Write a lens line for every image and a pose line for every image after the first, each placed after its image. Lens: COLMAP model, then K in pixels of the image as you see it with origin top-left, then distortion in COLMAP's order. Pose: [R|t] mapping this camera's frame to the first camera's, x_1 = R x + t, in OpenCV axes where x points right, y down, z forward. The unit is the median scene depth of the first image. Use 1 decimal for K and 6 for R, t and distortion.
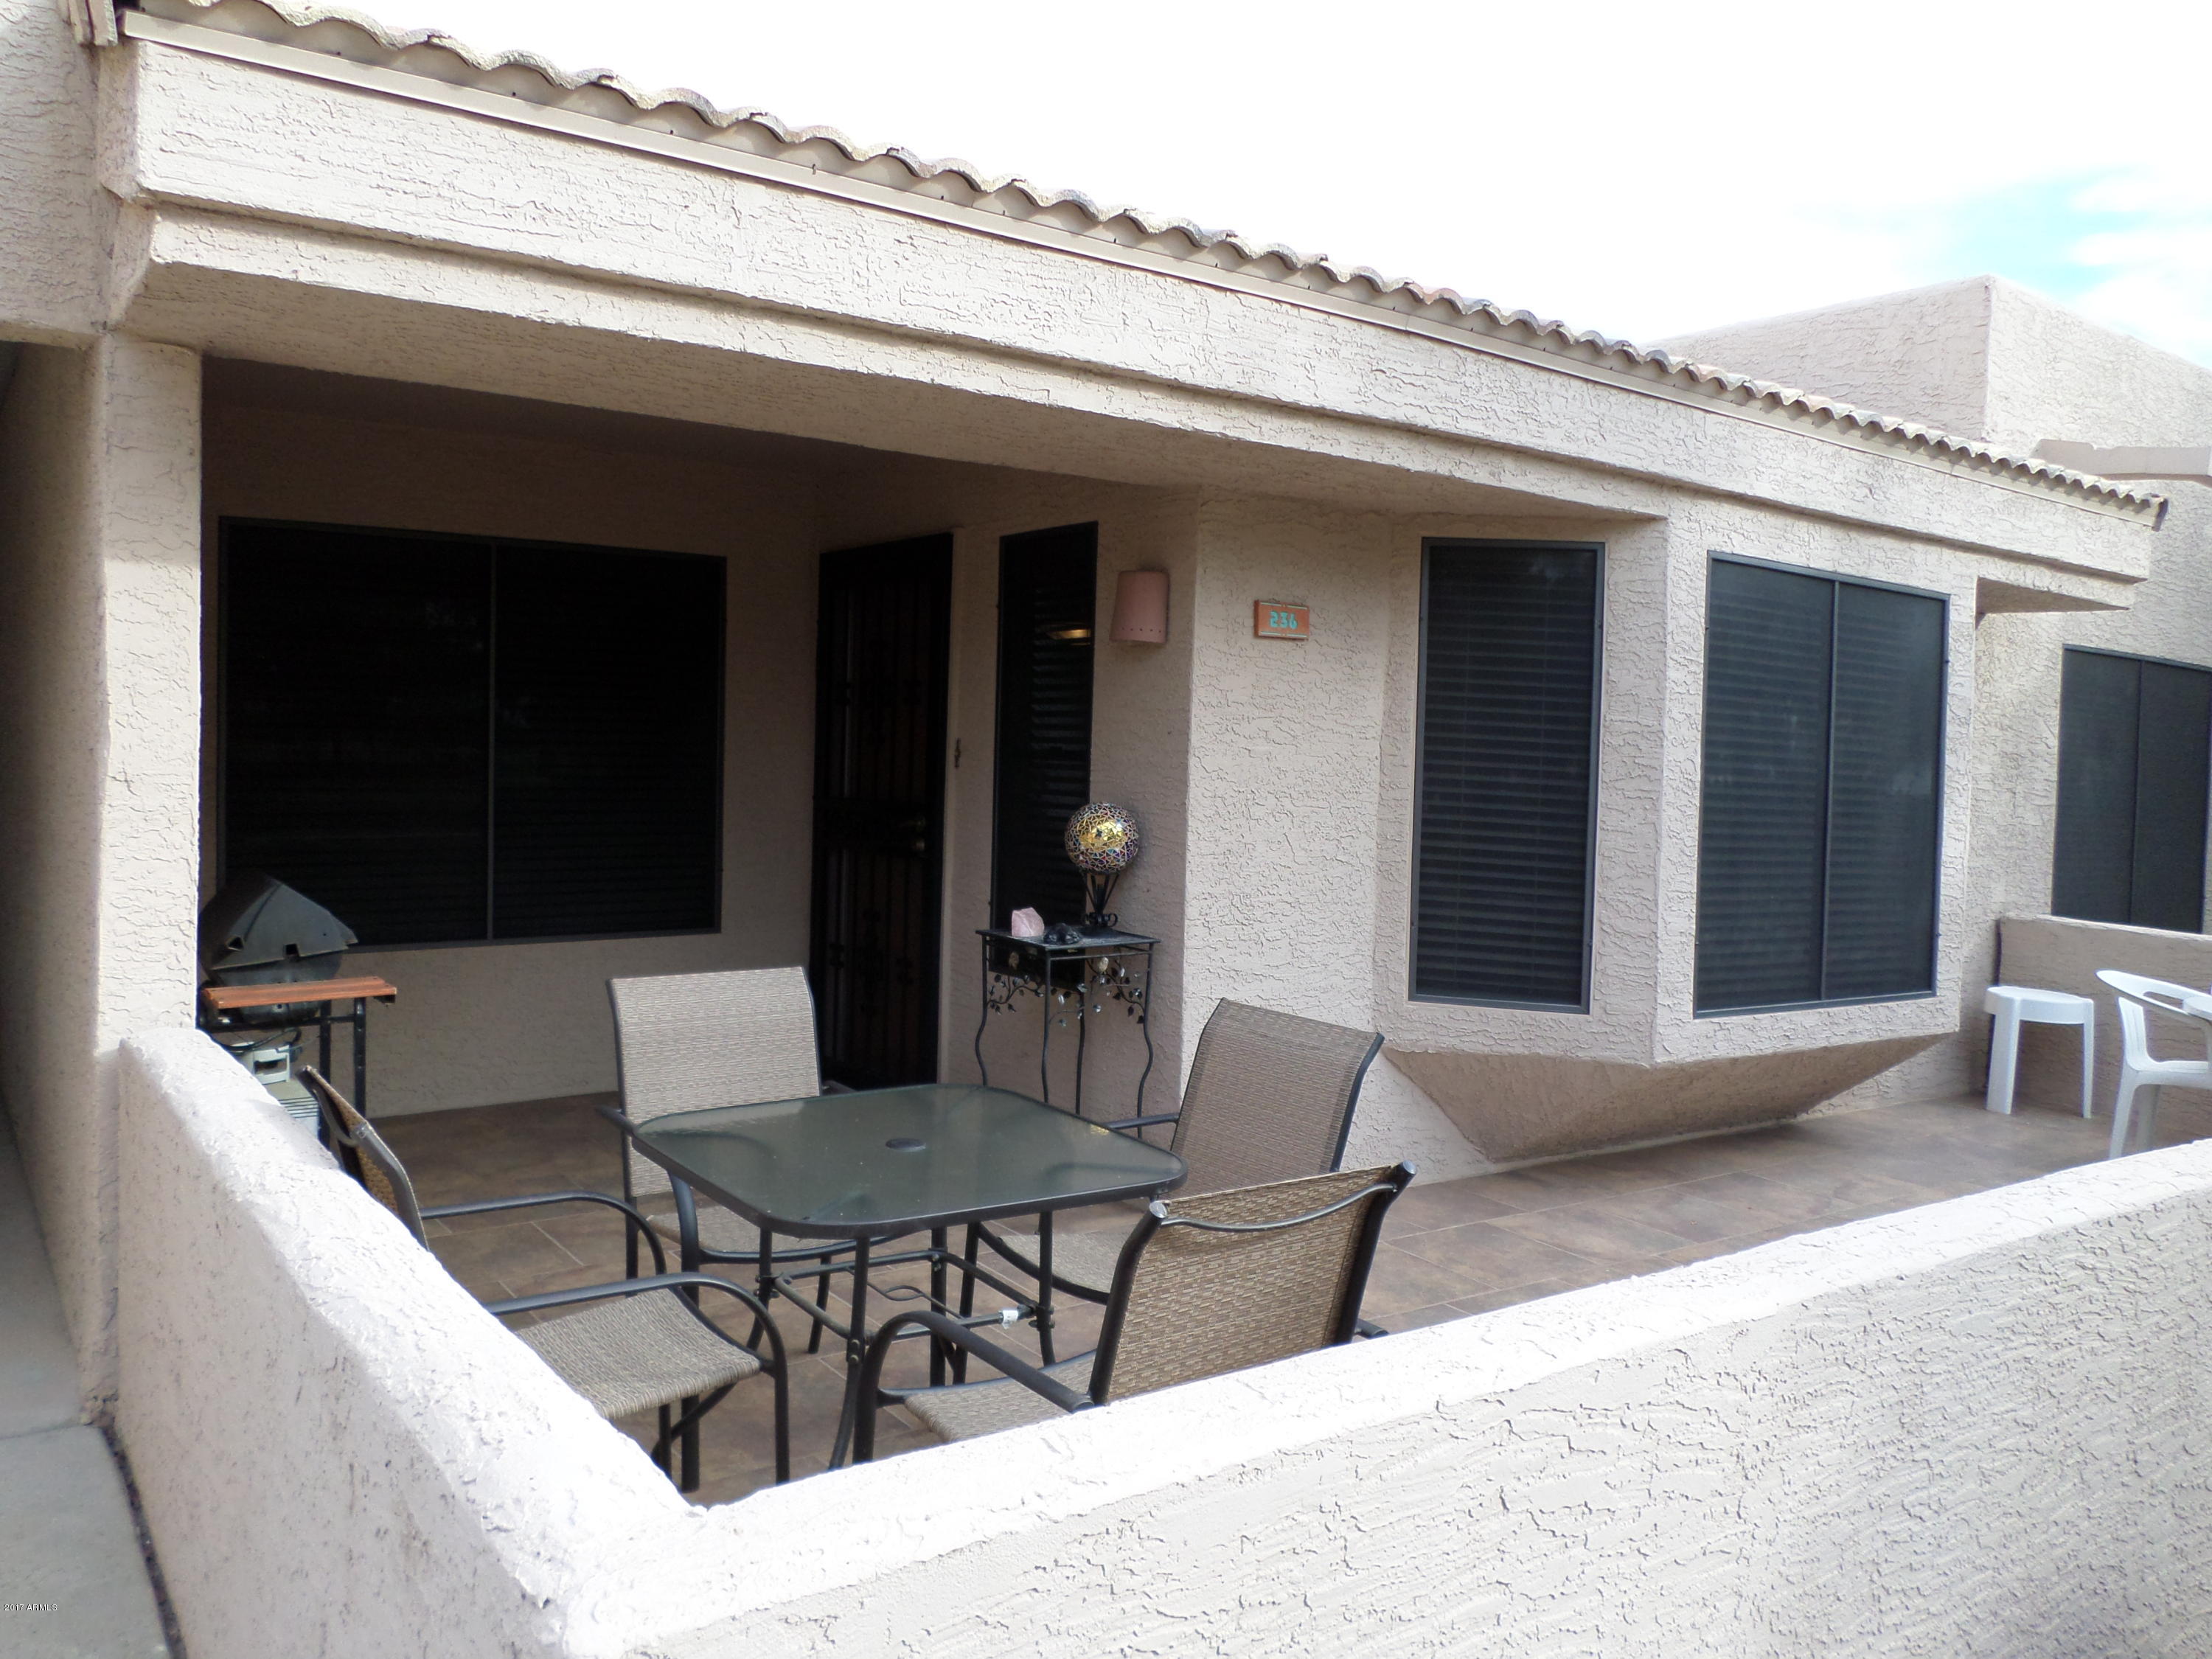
lens RADIAL K [[1637.4, 0, 1189.0], [0, 1637.4, 749.5], [0, 0, 1]] dist [0.027289, -0.008799]
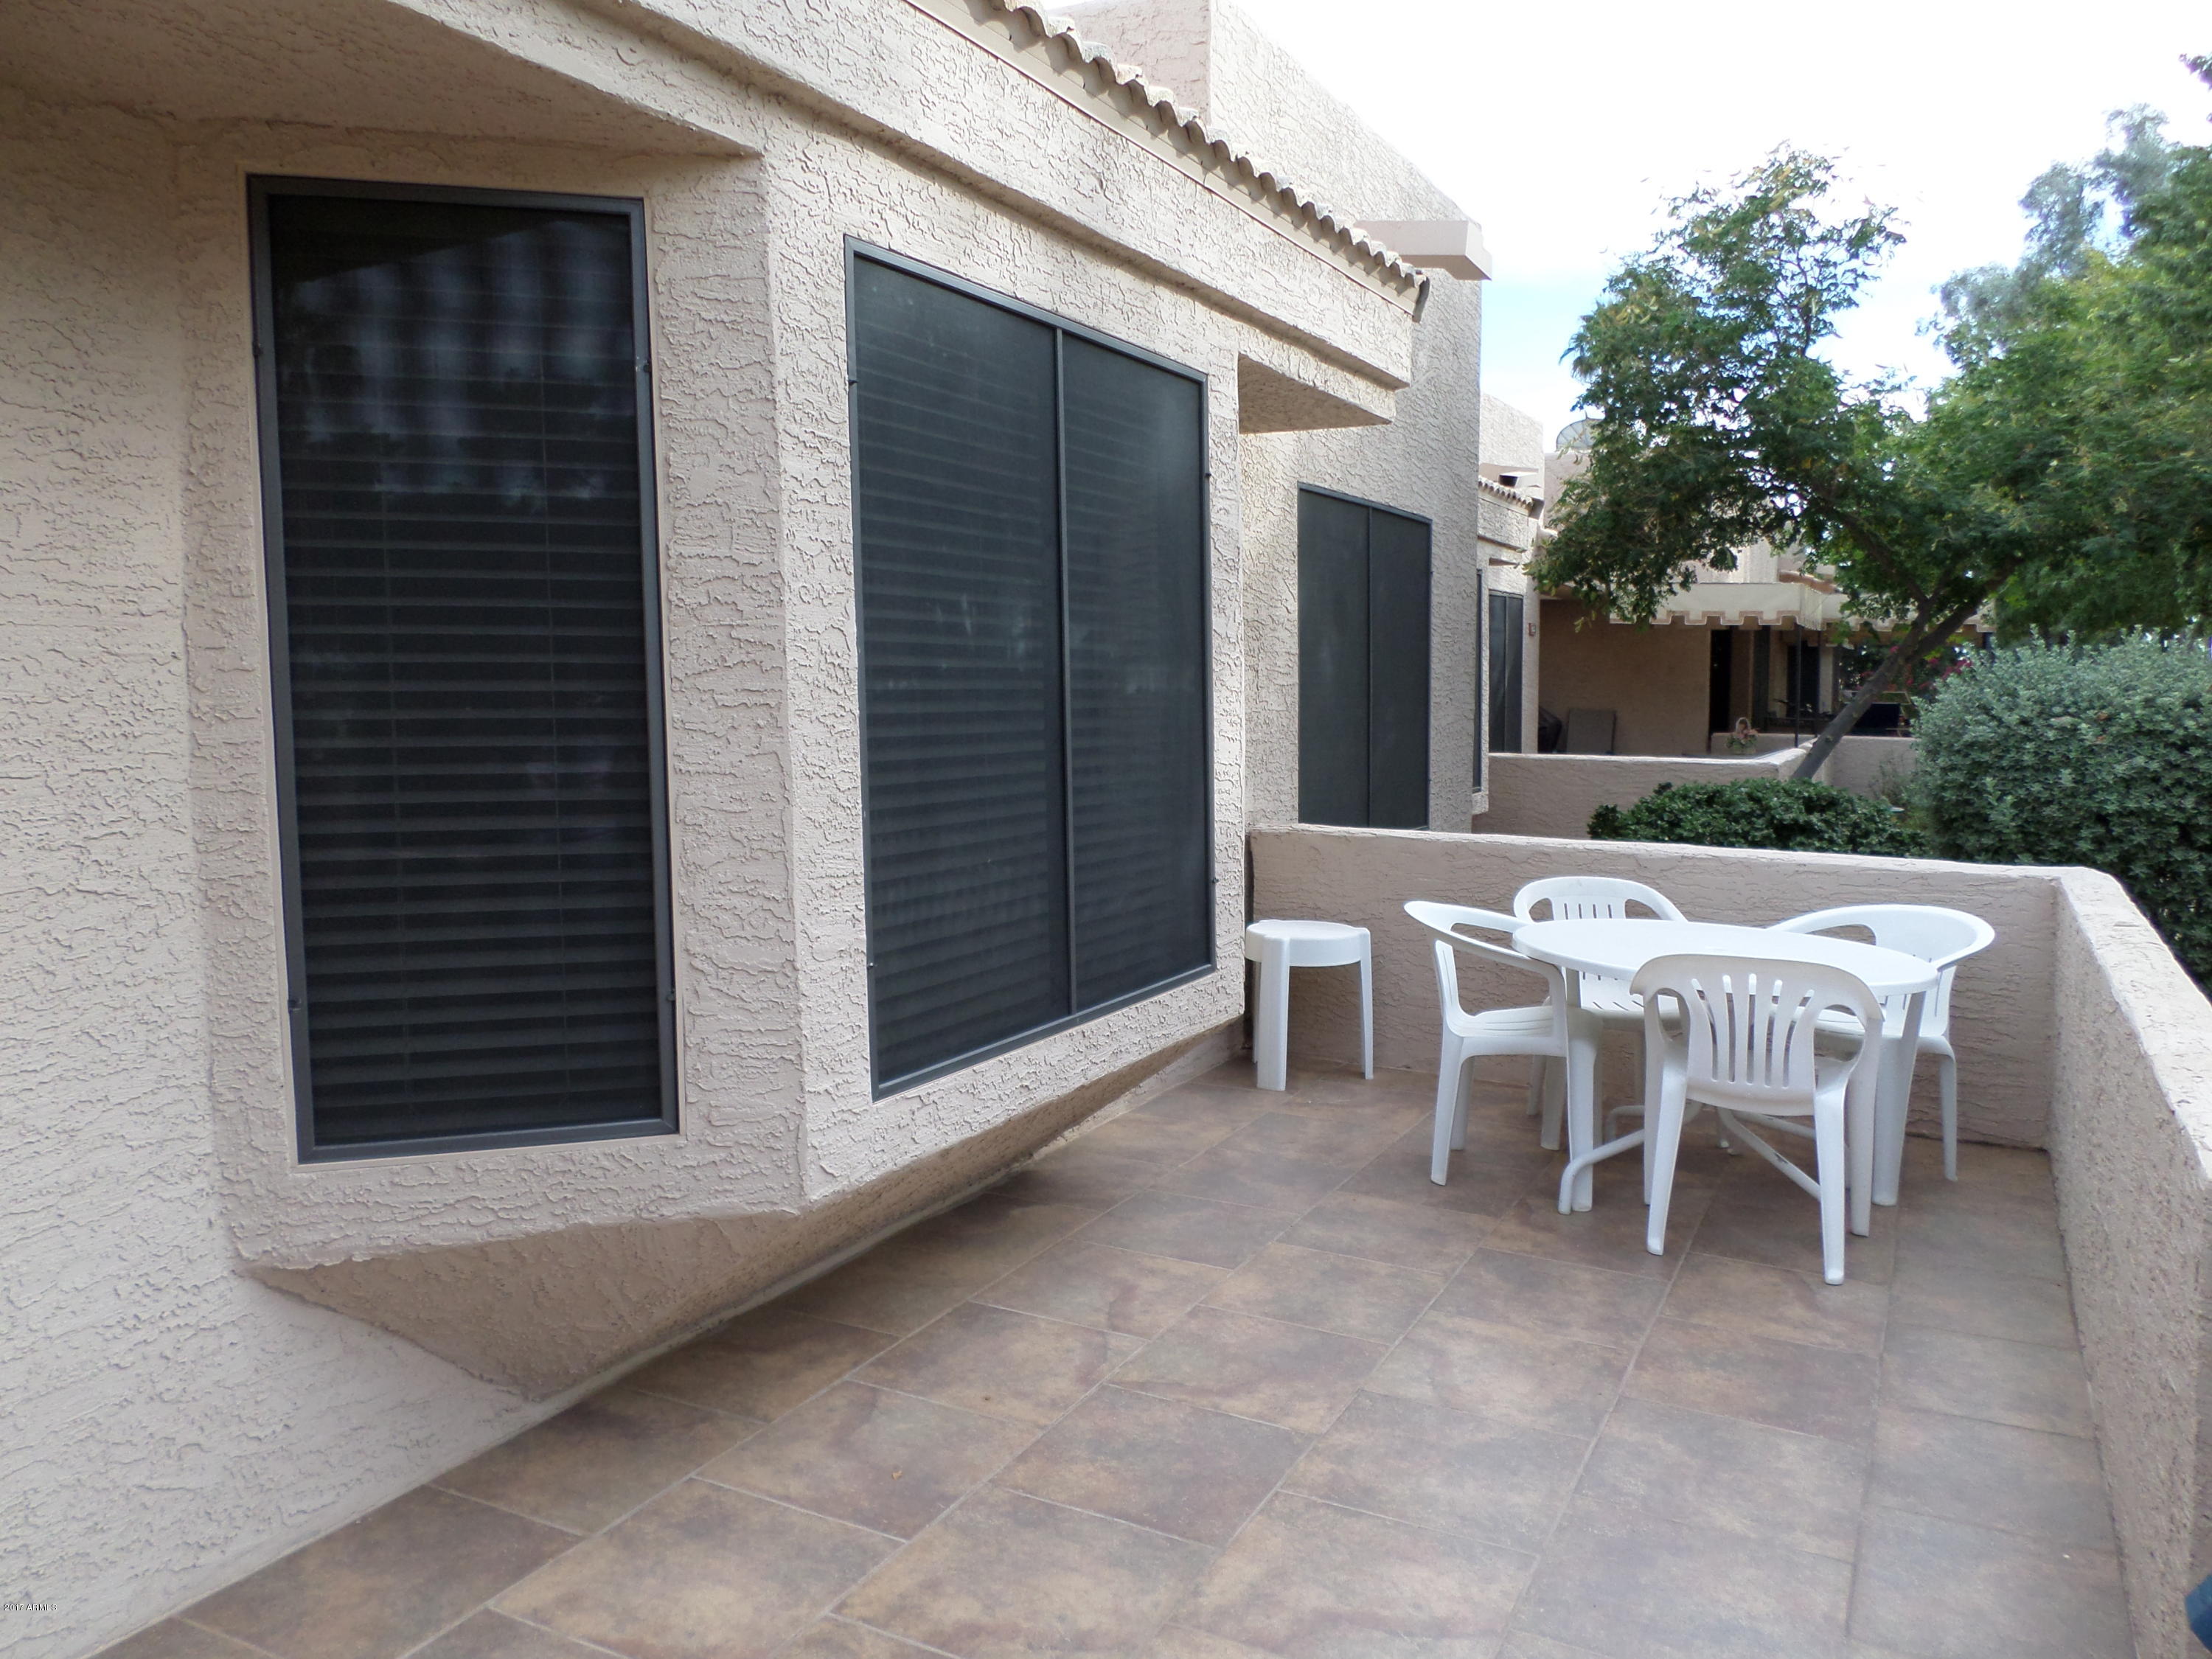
lens RADIAL K [[1651.1, 0, 1106.0], [0, 1651.1, 829.5], [0, 0, 1]] dist [-0.084006, -0.002126]
pose [[0.906381, -0.091409, 0.412454, 0.158884], [0.049795, 0.992621, 0.110562, 0.016333], [-0.419517, -0.079673, 0.904244, 0.476381]]
